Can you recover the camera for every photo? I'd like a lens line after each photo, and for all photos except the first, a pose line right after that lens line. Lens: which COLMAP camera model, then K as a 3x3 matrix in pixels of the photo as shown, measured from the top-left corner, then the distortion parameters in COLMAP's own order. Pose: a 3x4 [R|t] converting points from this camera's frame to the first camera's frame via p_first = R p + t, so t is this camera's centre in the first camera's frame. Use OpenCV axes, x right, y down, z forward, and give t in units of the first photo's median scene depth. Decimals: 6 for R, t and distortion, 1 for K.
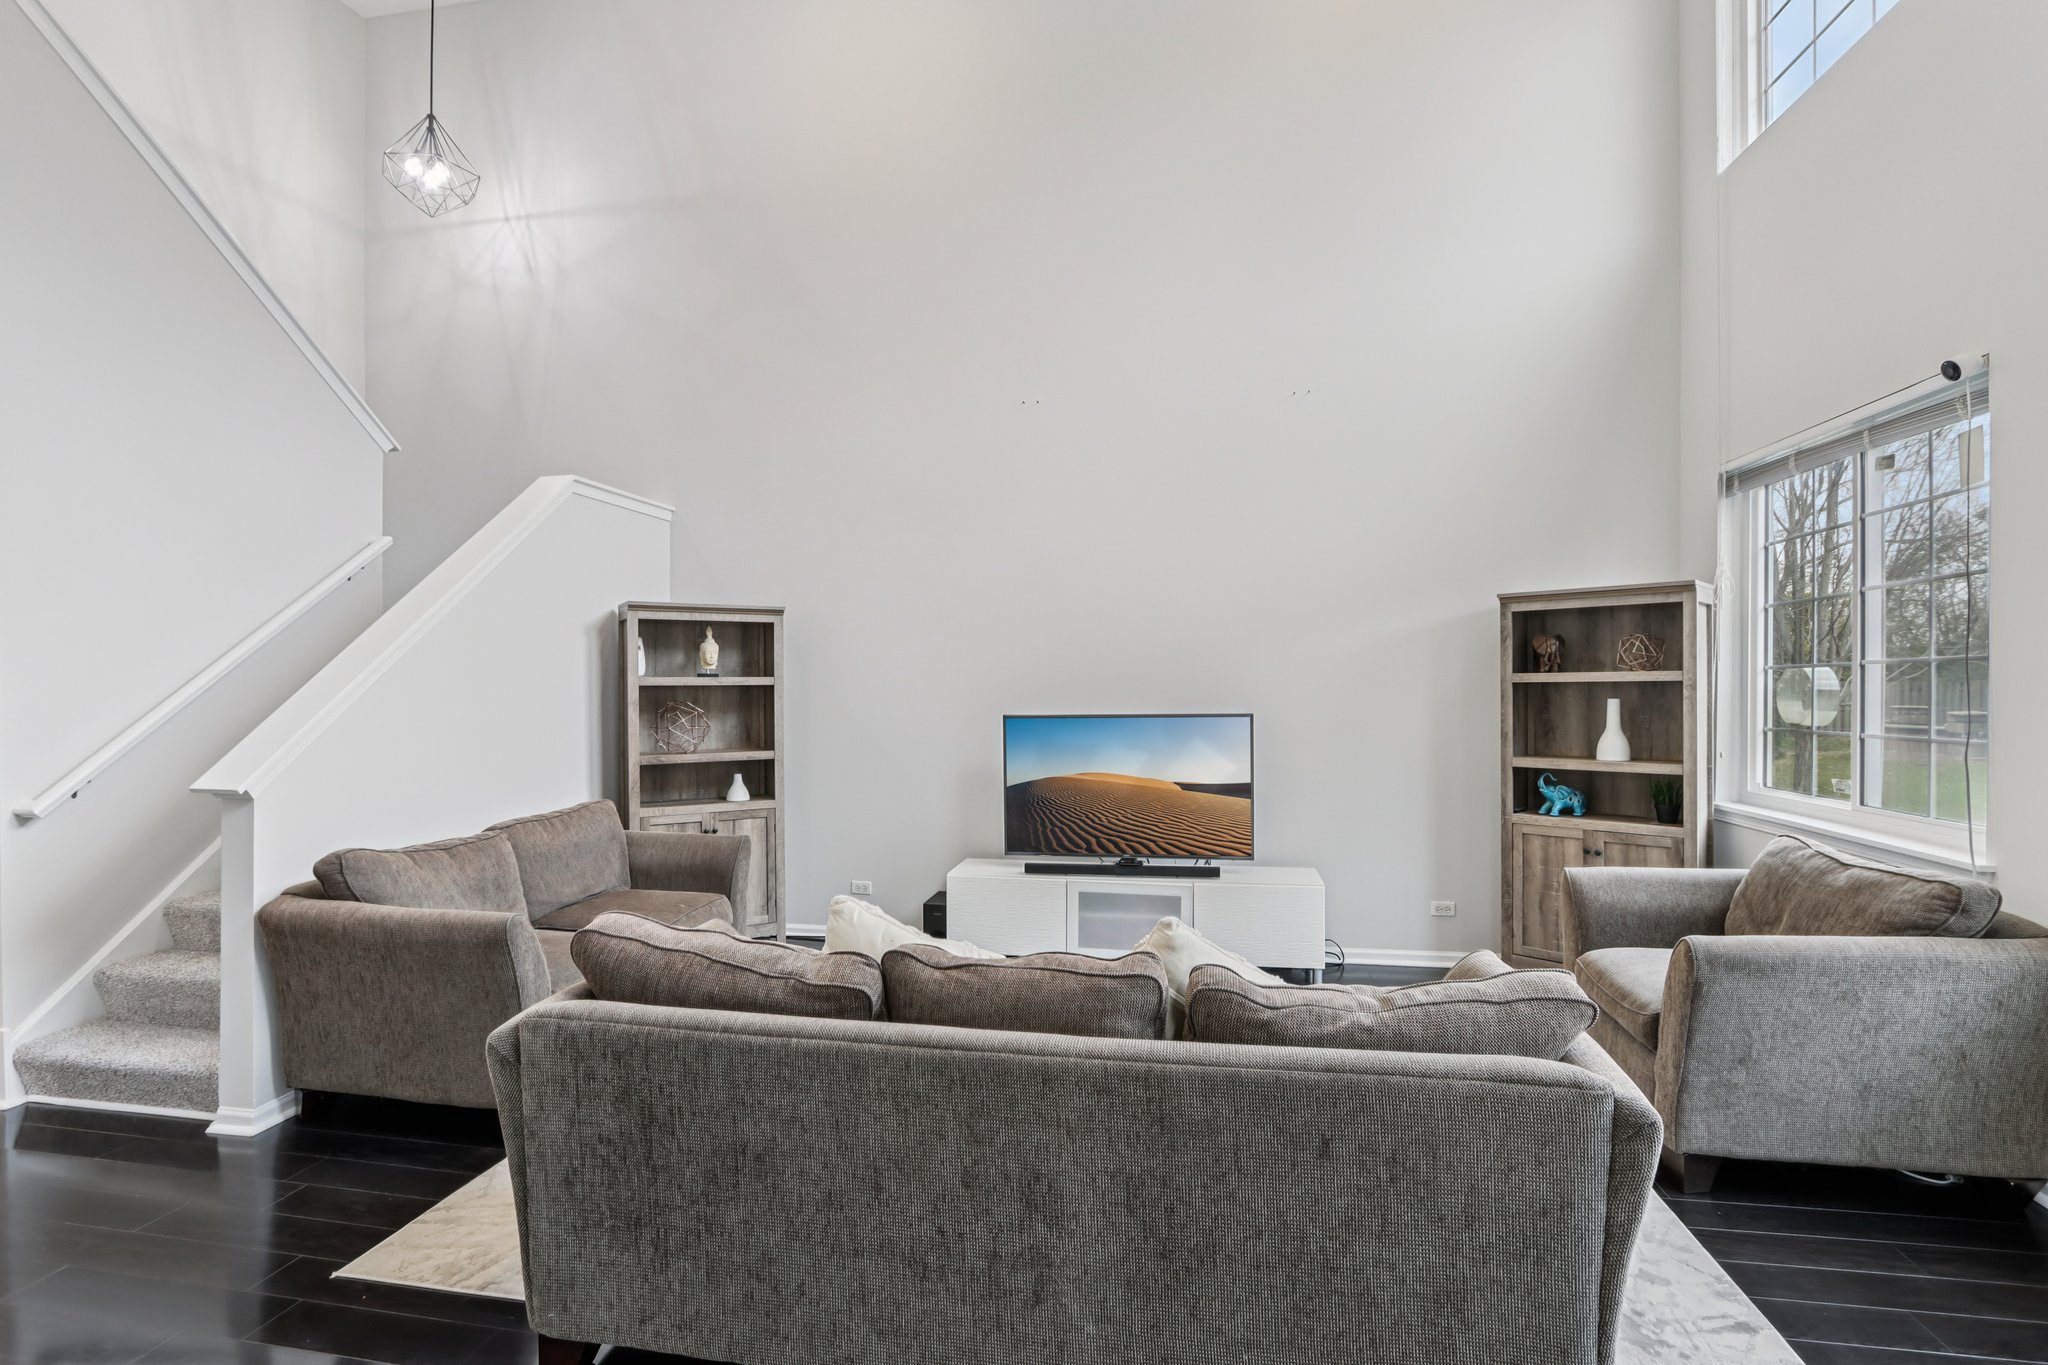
lens RADIAL K [[956.7, 0, 1017.7], [0, 956.7, 697.8], [0, 0, 1]] dist [-0.025315, 0.006732]
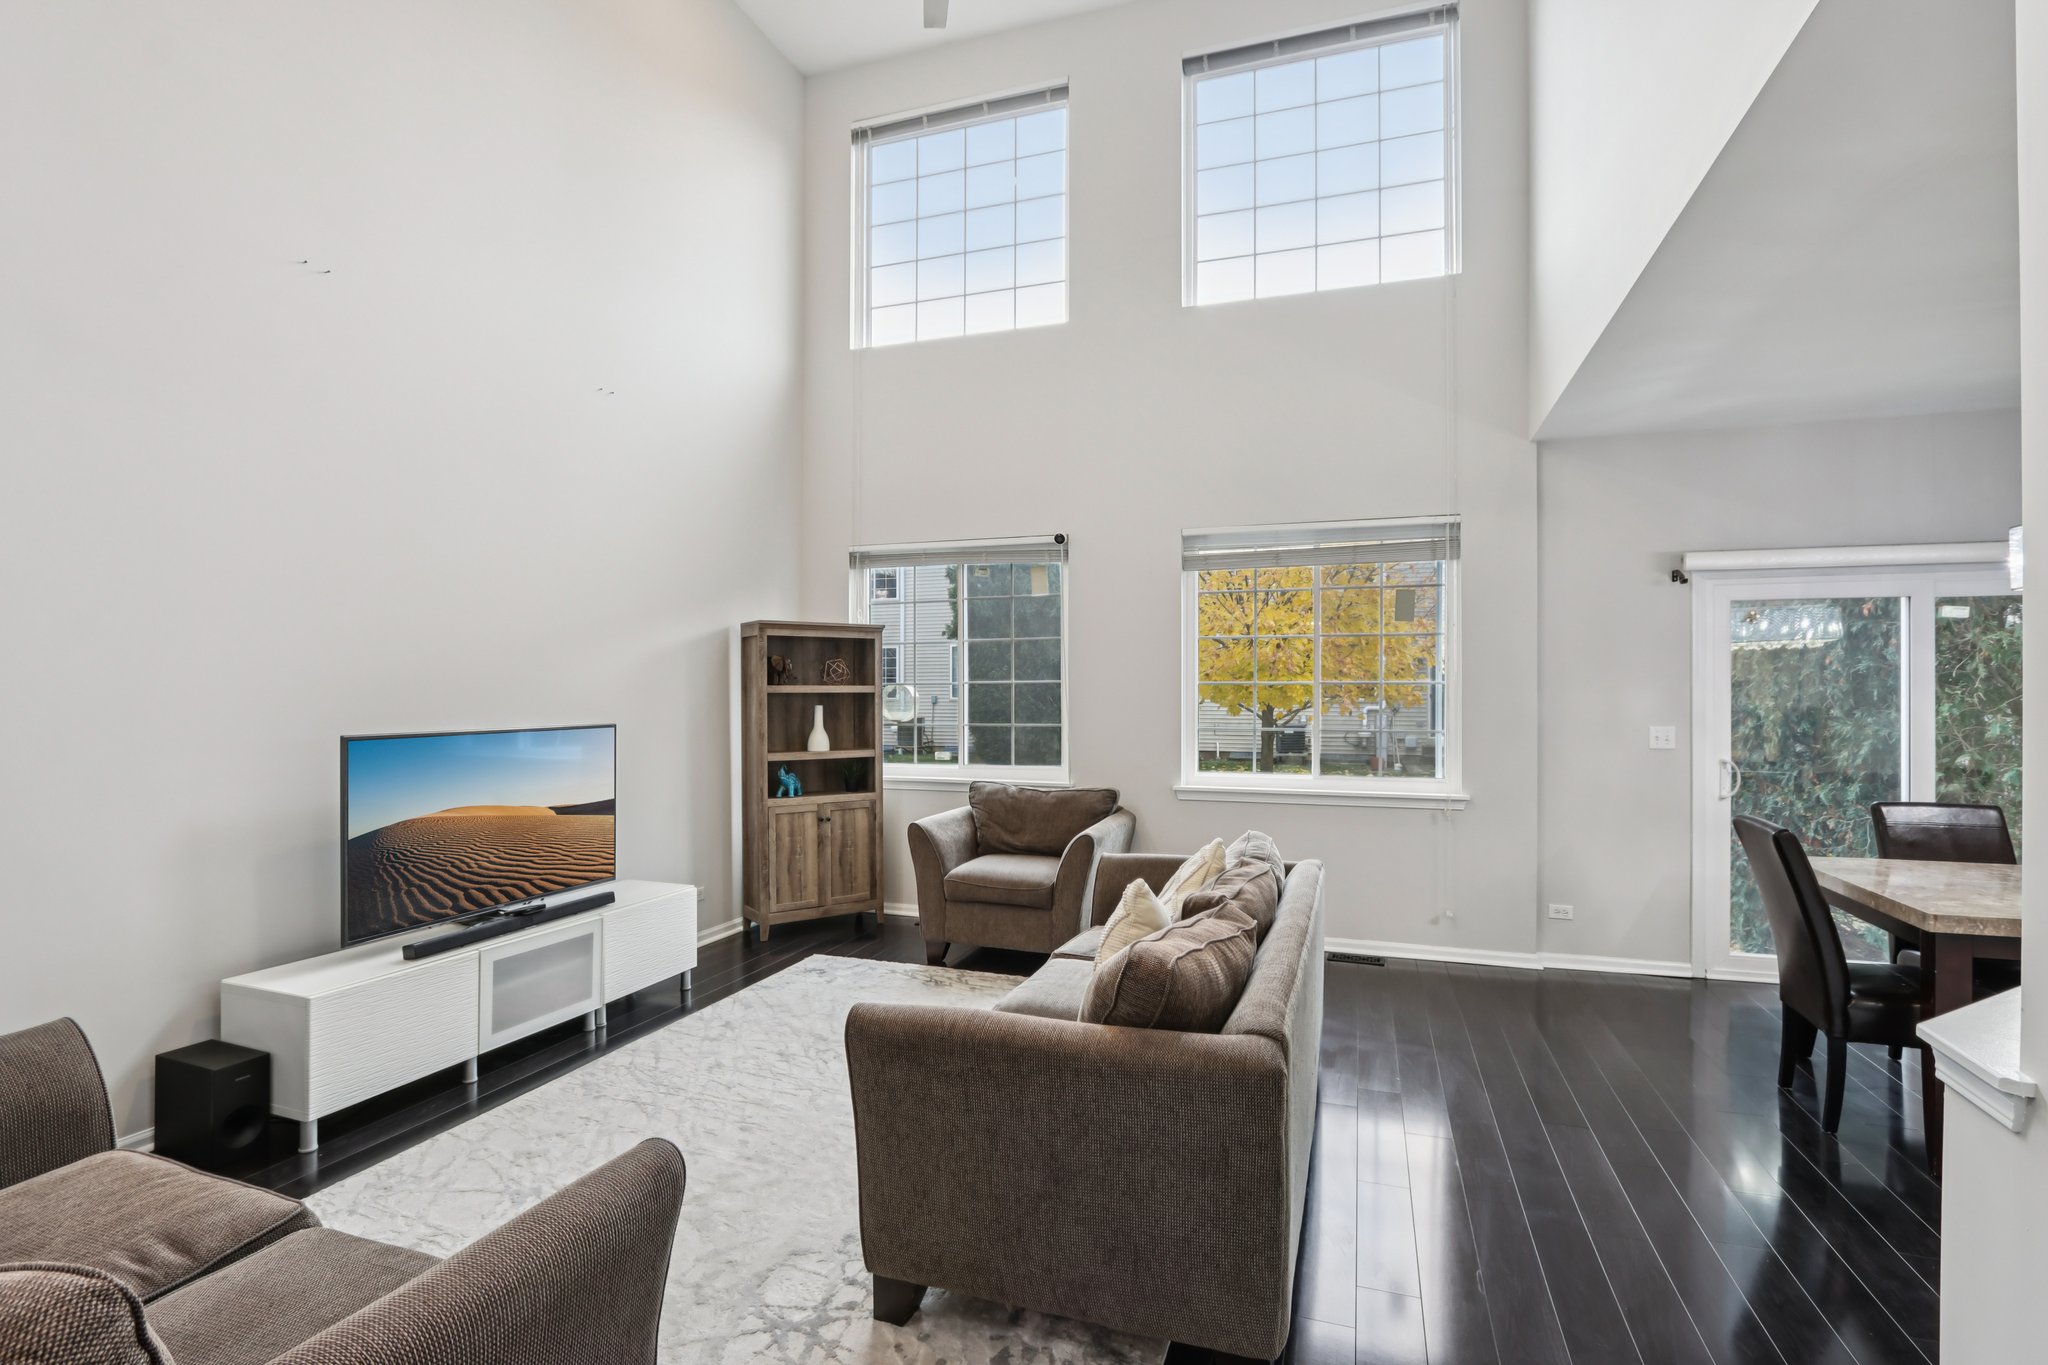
lens RADIAL K [[956.7, 0, 1015.4], [0, 956.7, 693.8], [0, 0, 1]] dist [-0.025315, 0.006732]
pose [[0.188260, 0.003015, 0.982115, -0.635743], [0.003676, 0.999986, -0.003774, -0.008983], [-0.982112, 0.004320, 0.188246, 0.452334]]
